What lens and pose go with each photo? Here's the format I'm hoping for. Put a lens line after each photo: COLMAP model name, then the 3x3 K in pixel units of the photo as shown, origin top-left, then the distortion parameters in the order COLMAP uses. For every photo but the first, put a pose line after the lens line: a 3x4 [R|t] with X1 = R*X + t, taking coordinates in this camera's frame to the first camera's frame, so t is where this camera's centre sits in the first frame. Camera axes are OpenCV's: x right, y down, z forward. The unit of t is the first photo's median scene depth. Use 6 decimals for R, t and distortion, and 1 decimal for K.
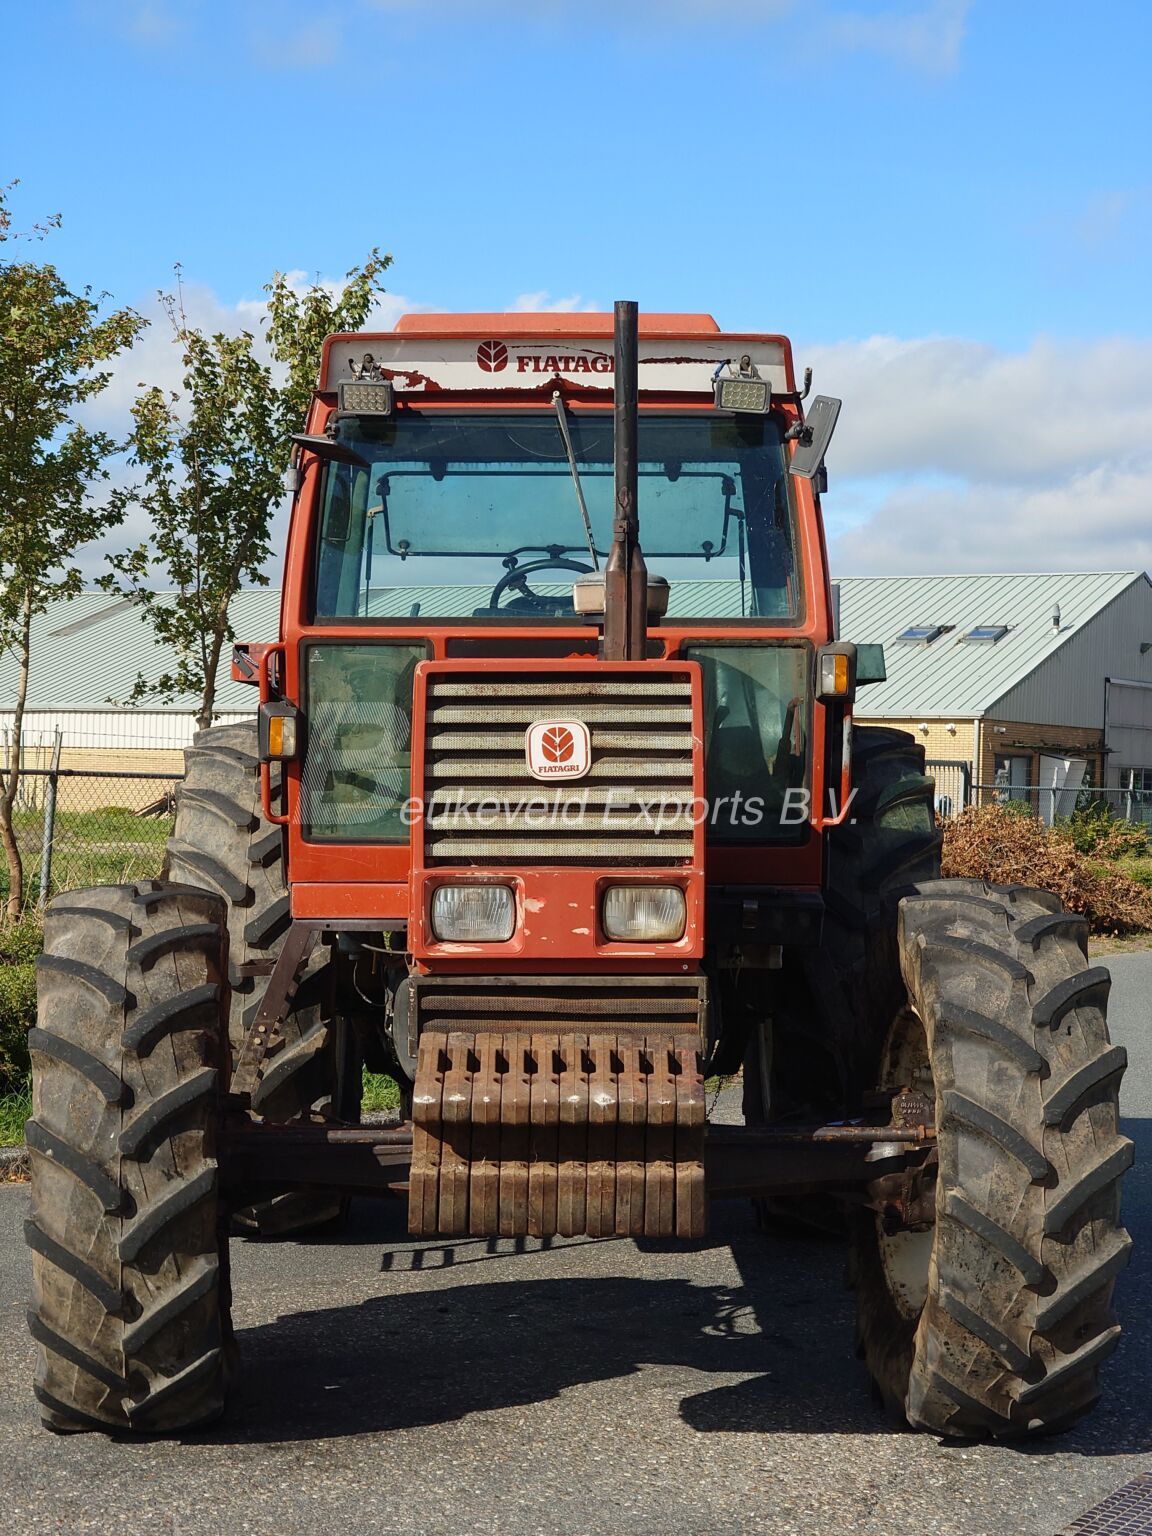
lens RADIAL K [[2717.7, 0, 573.7], [0, 2717.7, 771.7], [0, 0, 1]] dist [0.210504, 0.000000]
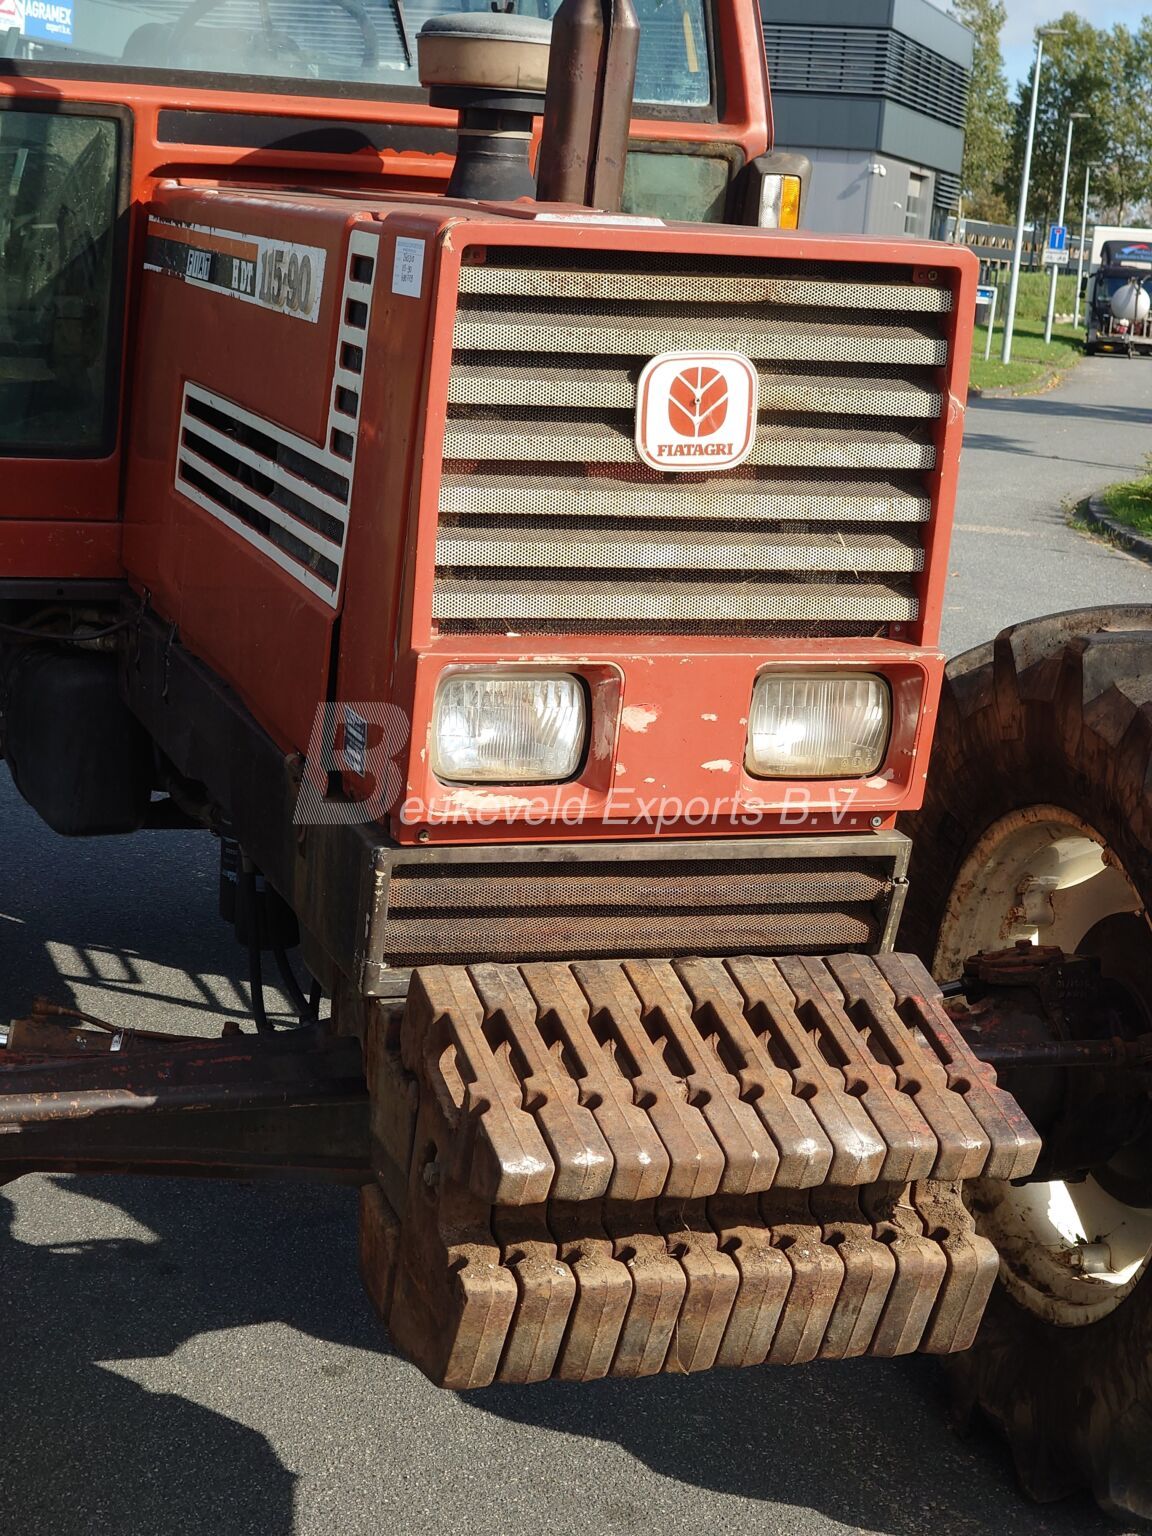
lens RADIAL K [[2717.7, 0, 579.4], [0, 2717.7, 763.2], [0, 0, 1]] dist [0.210504, 0.000000]
pose [[0.957309, -0.009508, 0.288909, -0.172237], [-0.049464, 0.979330, 0.196130, -0.042075], [-0.284802, -0.202047, 0.937051, 0.522991]]
